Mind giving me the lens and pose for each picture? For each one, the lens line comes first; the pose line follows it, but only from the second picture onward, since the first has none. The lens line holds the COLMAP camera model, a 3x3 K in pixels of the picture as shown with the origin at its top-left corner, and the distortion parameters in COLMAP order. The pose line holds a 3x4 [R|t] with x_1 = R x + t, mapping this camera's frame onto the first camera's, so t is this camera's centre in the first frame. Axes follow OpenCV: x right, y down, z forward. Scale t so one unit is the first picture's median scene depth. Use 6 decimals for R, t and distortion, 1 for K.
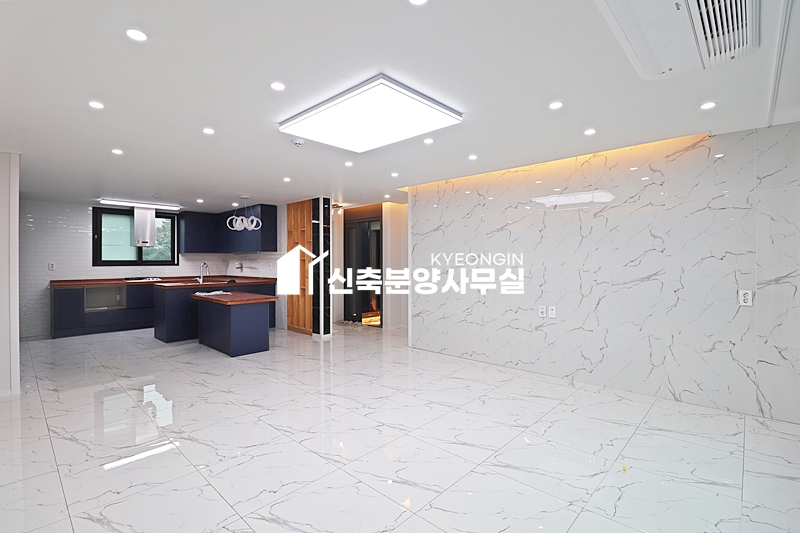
lens RADIAL K [[372.9, 0, 400.0], [0, 372.9, 266.5], [0, 0, 1]] dist [0.000261, 0.000024]
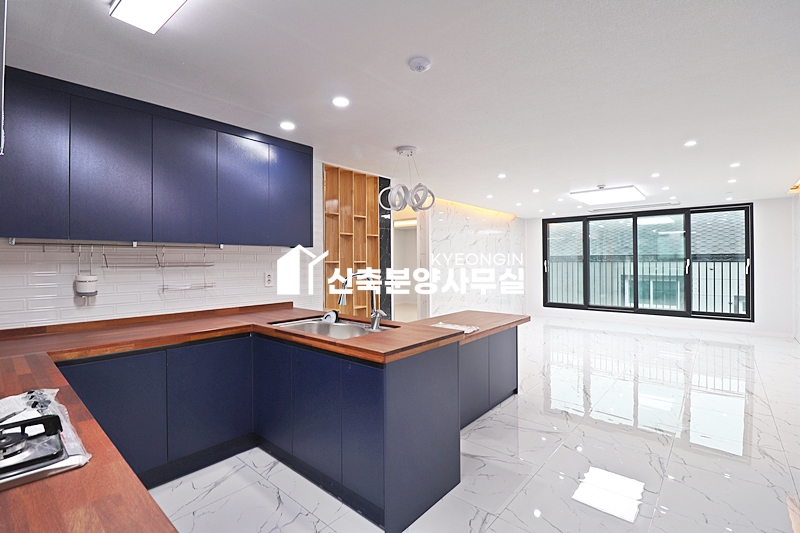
lens RADIAL K [[372.9, 0, 400.0], [0, 372.9, 266.5], [0, 0, 1]] dist [0.000261, 0.000024]
pose [[-0.040818, -0.014716, 0.999058, -0.947174], [0.016442, 0.999746, 0.015398, -0.021913], [-0.999031, 0.017055, -0.040565, 0.994380]]
